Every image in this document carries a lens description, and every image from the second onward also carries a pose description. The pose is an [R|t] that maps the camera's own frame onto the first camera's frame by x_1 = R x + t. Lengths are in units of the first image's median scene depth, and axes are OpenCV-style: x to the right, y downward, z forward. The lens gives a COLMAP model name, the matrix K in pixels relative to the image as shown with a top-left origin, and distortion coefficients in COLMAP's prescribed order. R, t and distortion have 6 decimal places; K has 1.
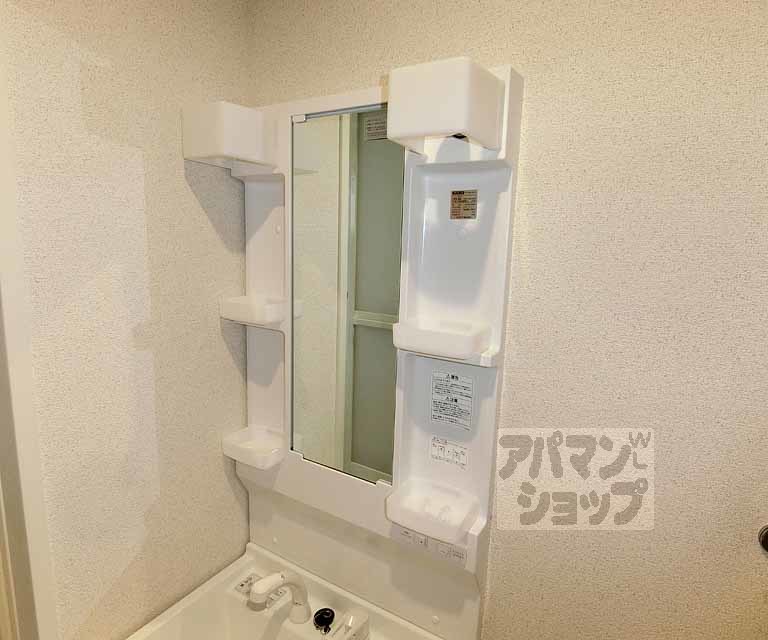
lens RADIAL K [[479.1, 0, 384.0], [0, 479.1, 320.0], [0, 0, 1]] dist [-0.004048, 0.001276]
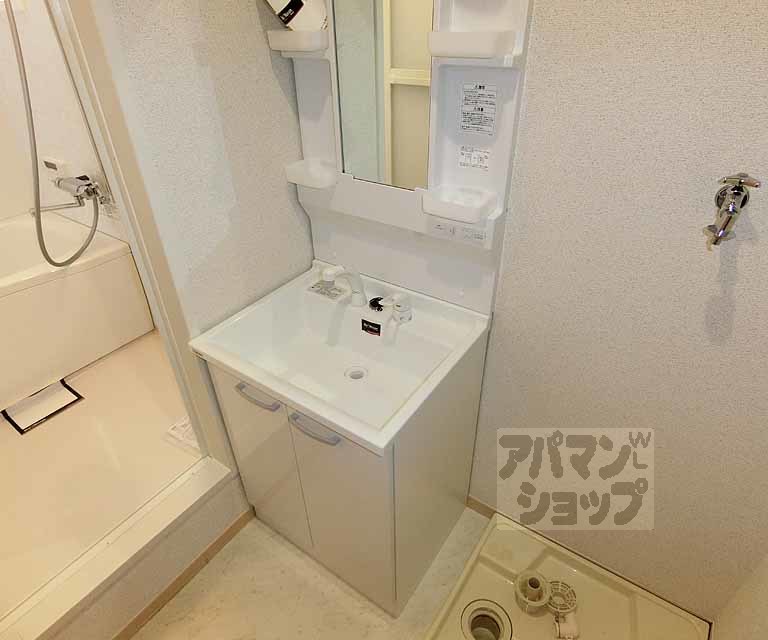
lens RADIAL K [[479.1, 0, 384.0], [0, 479.1, 320.0], [0, 0, 1]] dist [-0.004048, 0.001276]
pose [[0.996367, -0.008473, -0.084746, 0.007329], [0.040944, 0.920166, 0.389382, 0.167170], [0.074681, -0.391437, 0.917169, -0.264240]]
